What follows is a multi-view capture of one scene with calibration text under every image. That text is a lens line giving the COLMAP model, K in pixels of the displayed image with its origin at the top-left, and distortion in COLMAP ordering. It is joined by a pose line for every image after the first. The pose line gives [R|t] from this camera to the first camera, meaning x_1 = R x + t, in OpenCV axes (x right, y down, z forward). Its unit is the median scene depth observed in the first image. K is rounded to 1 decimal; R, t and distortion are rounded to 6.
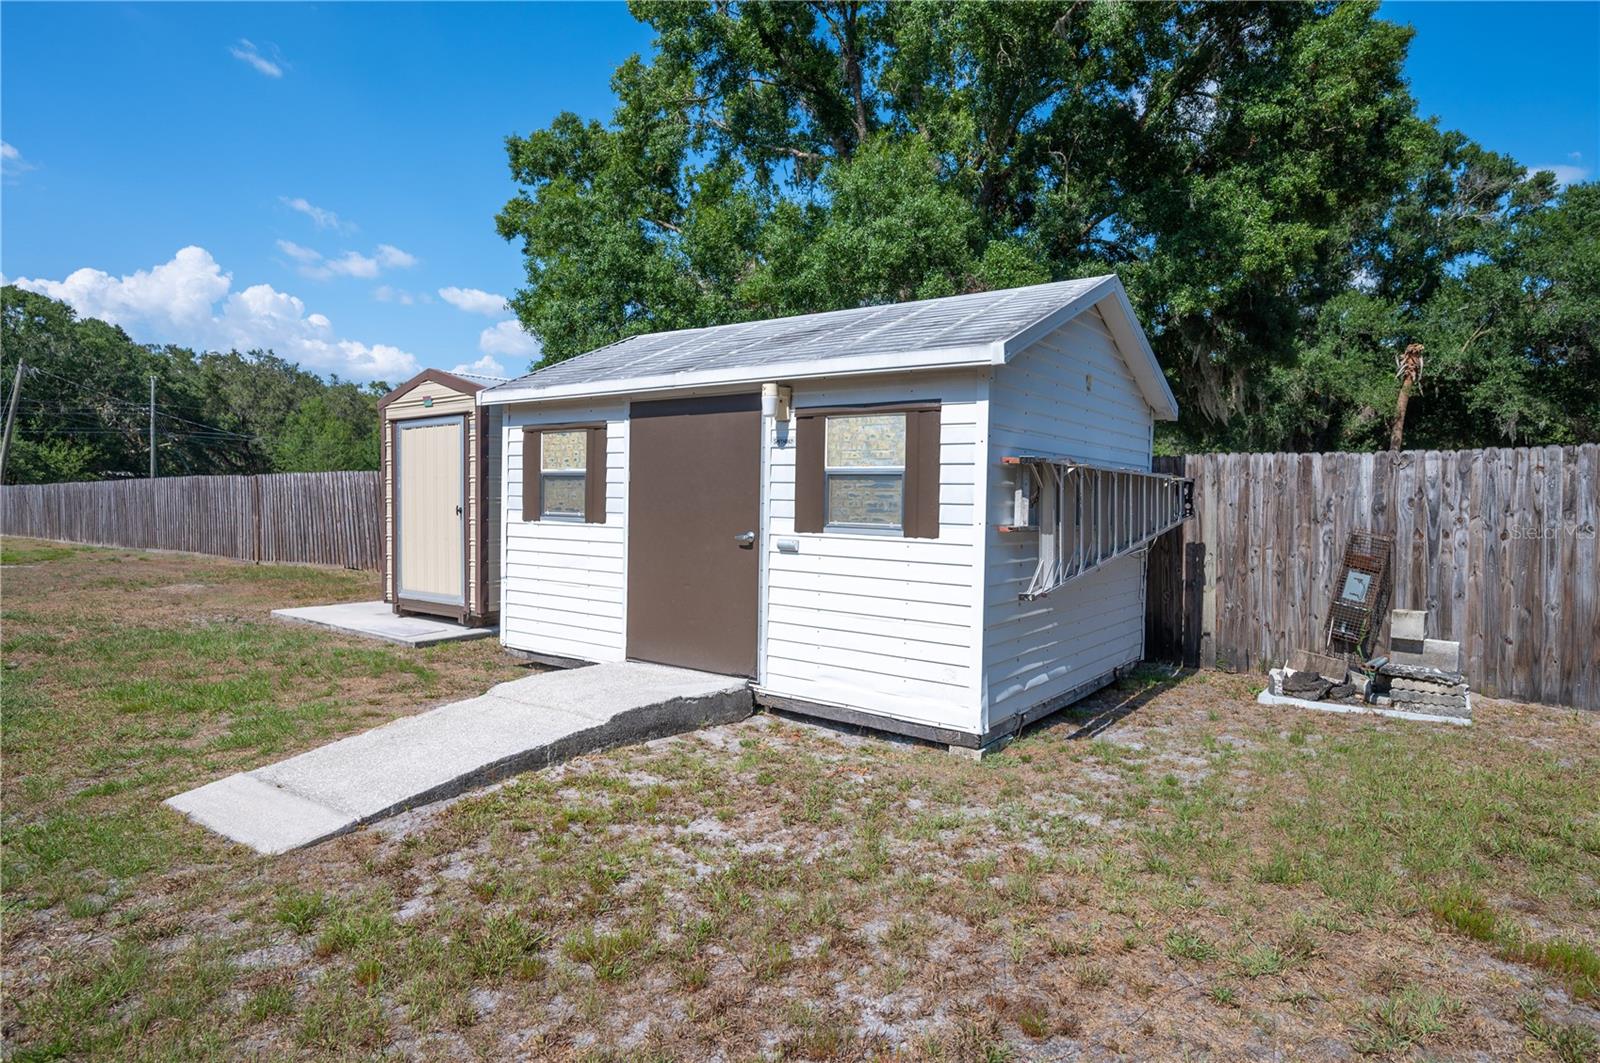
lens RADIAL K [[858.8, 0, 802.9], [0, 858.8, 529.9], [0, 0, 1]] dist [0.003916, 0.000699]
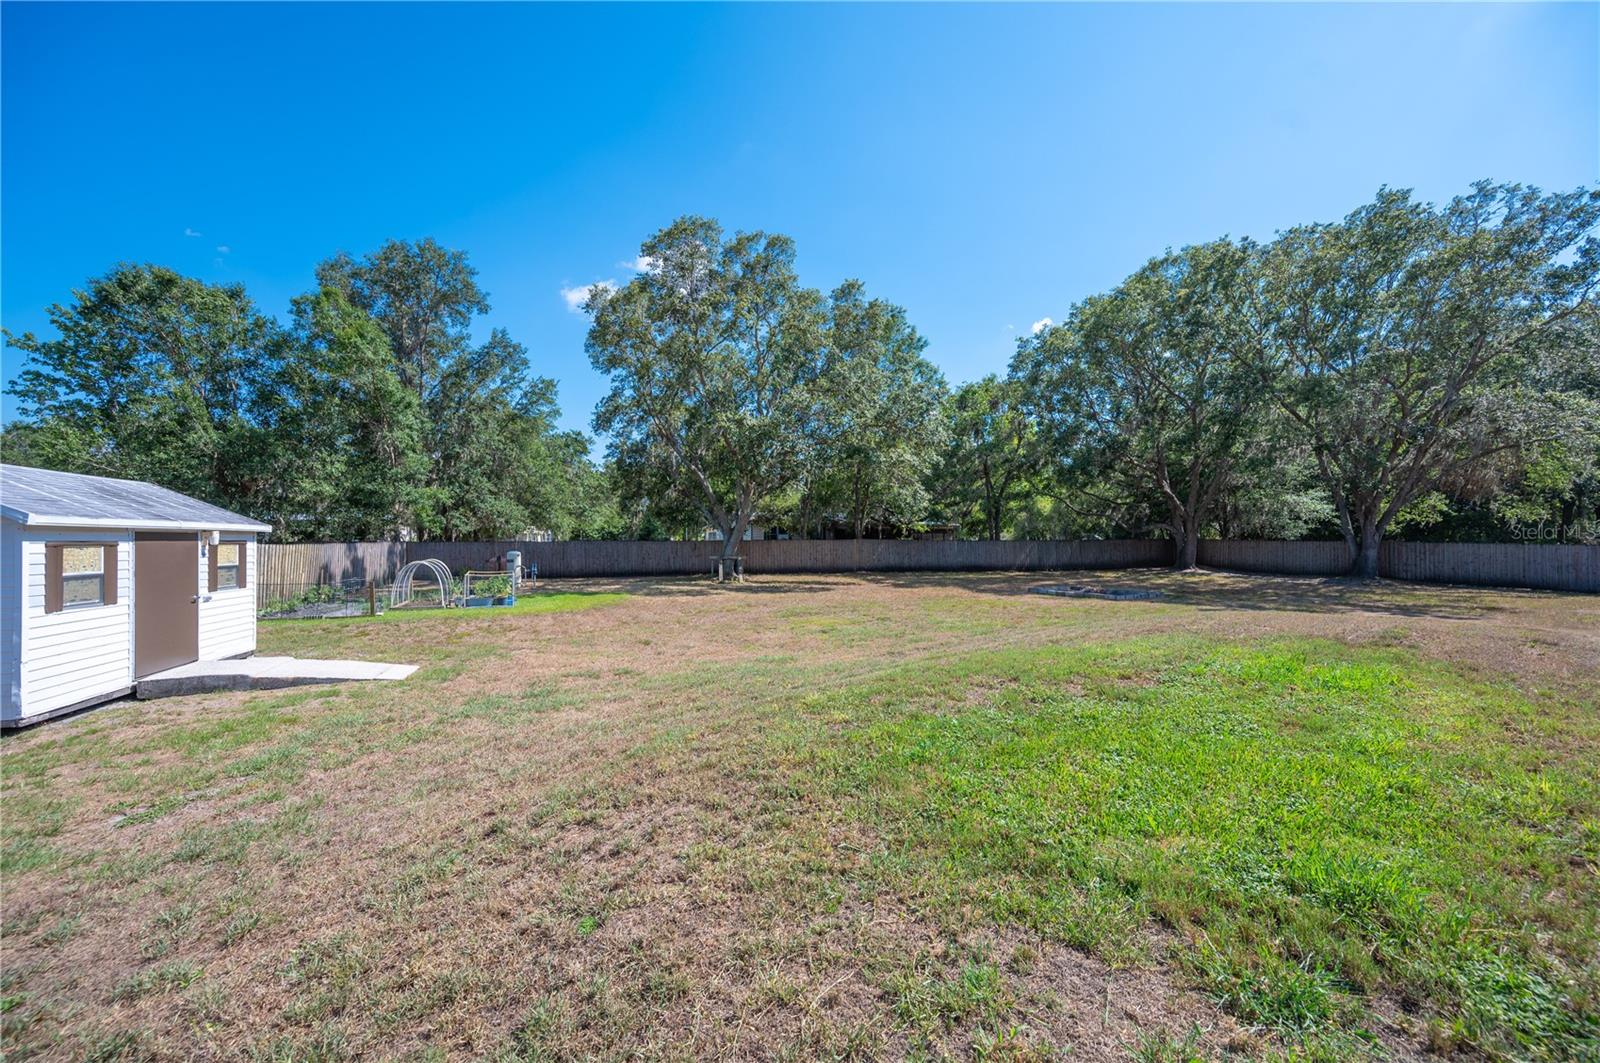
lens RADIAL K [[627.9, 0, 799.5], [0, 627.9, 533.0], [0, 0, 1]] dist [0.011769, 0.000098]
pose [[-0.789596, 0.000613, 0.613627, -1.991752], [0.025239, 0.999186, 0.031480, -0.146839], [-0.613108, 0.040344, -0.788968, 1.141510]]
